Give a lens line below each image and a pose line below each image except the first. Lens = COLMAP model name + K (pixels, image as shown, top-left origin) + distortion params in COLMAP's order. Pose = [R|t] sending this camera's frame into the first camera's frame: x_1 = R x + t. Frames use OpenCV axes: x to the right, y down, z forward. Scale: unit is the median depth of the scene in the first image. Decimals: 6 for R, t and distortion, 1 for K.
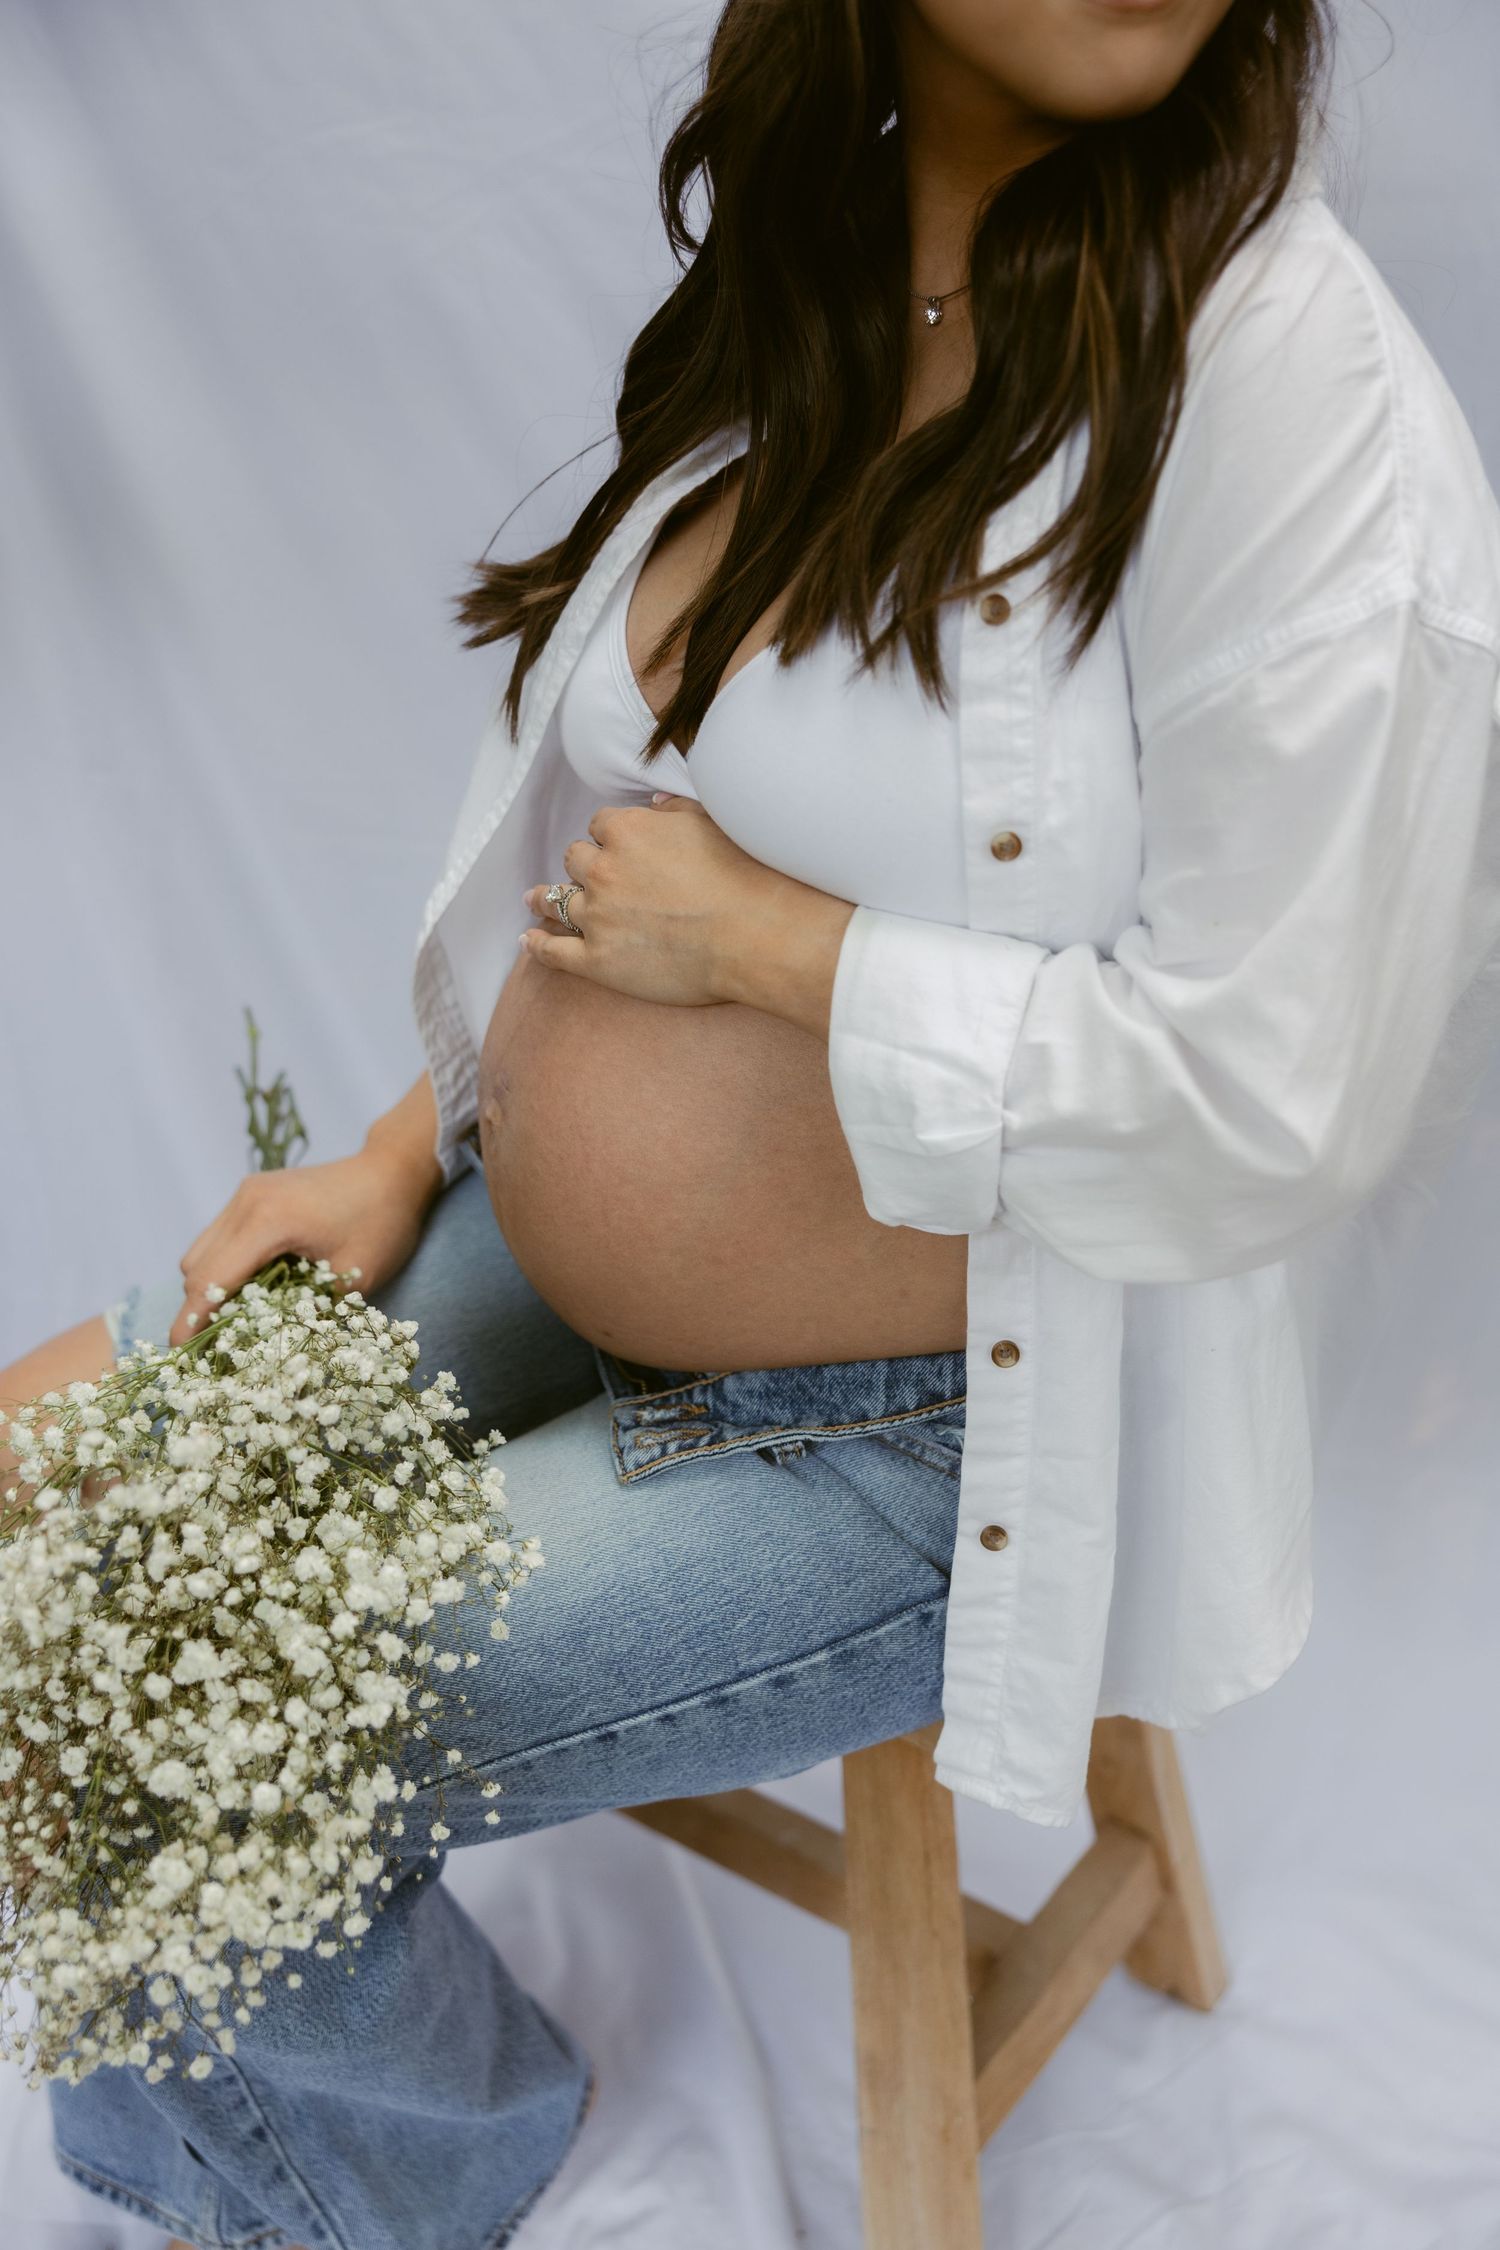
lens RADIAL K [[2122.8, 0, 742.8], [0, 2122.8, 1136.0], [0, 0, 1]] dist [0.034597, 0.000000]
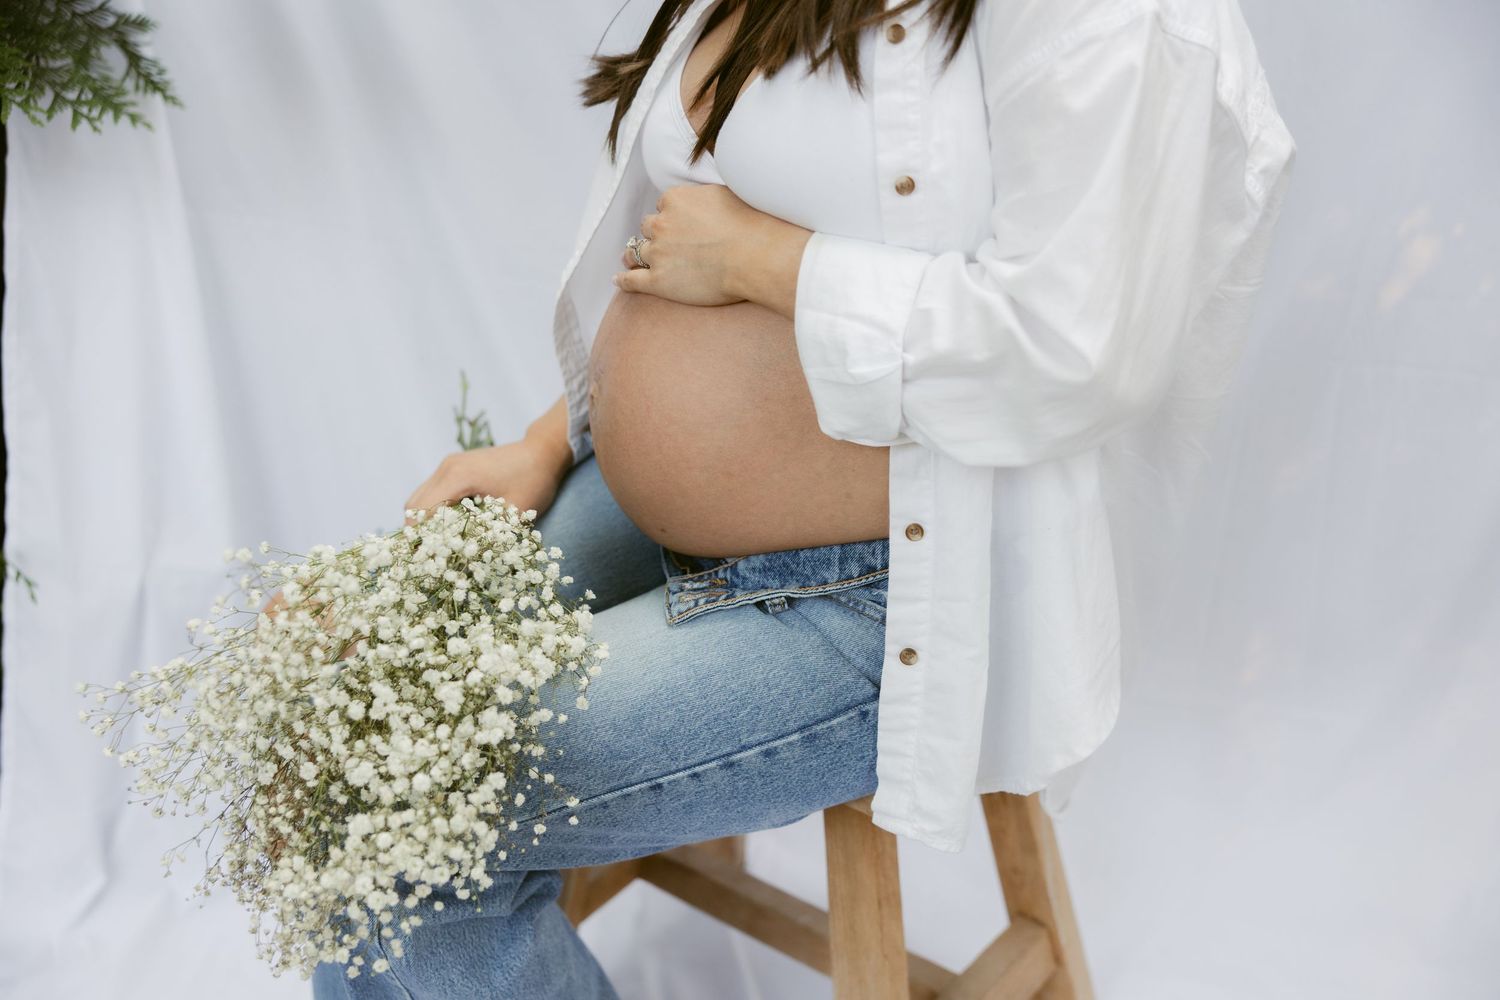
lens RADIAL K [[1415.2, 0, 770.1], [0, 1415.2, 535.8], [0, 0, 1]] dist [0.034597, 0.000000]
pose [[0.997853, 0.007053, -0.065112, 0.089537], [-0.011916, 0.997142, -0.074604, 0.189731], [0.064400, 0.075219, 0.995085, -0.029130]]
